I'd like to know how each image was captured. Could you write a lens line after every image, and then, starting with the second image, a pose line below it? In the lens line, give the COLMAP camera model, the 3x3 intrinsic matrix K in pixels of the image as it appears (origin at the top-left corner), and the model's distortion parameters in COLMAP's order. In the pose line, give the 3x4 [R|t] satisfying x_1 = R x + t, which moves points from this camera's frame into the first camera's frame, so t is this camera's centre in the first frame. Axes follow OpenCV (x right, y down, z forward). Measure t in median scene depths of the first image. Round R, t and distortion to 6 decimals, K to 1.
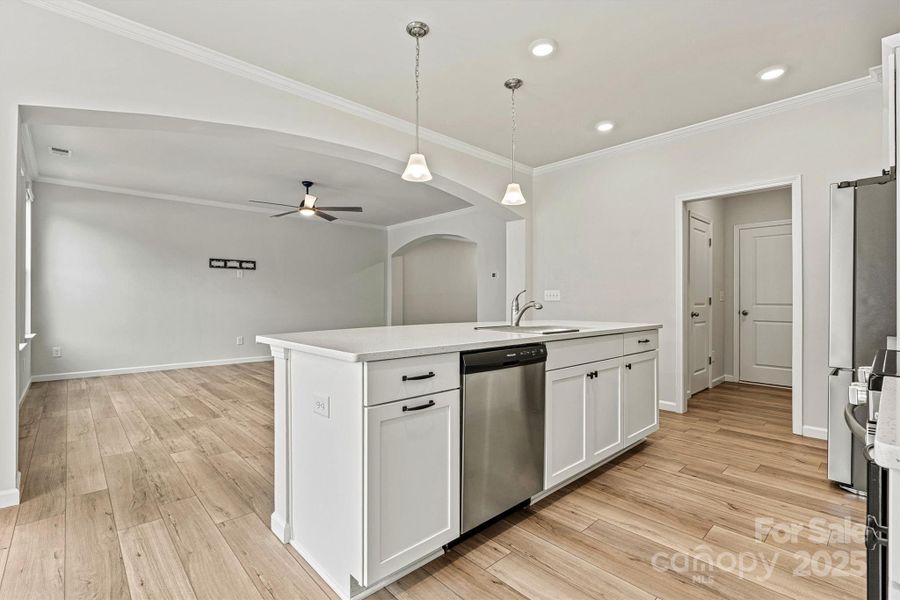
lens RADIAL K [[415.0, 0, 447.1], [0, 415.0, 296.7], [0, 0, 1]] dist [-0.014617, 0.002868]
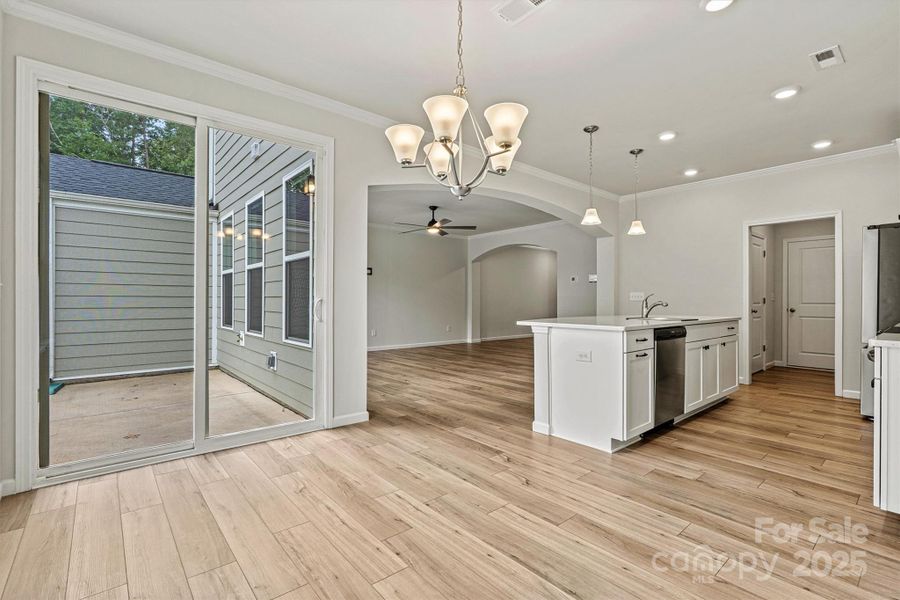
lens RADIAL K [[415.0, 0, 446.5], [0, 415.0, 297.6], [0, 0, 1]] dist [-0.014617, 0.002868]
pose [[0.998832, -0.000557, -0.048314, -0.296923], [0.000731, 0.999993, 0.003591, -0.004914], [0.048312, -0.003622, 0.998826, -0.329311]]
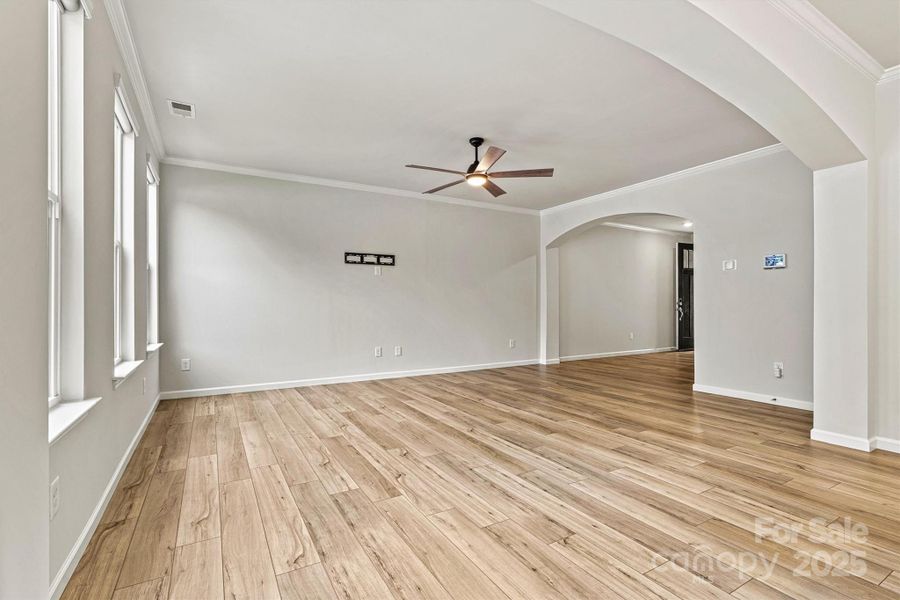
lens RADIAL K [[415.0, 0, 448.4], [0, 415.0, 302.0], [0, 0, 1]] dist [-0.014617, 0.002868]
pose [[0.975729, -0.003610, -0.218953, -0.285418], [0.004750, 0.999978, 0.004678, 0.005485], [0.218932, -0.005605, 0.975724, 0.350915]]
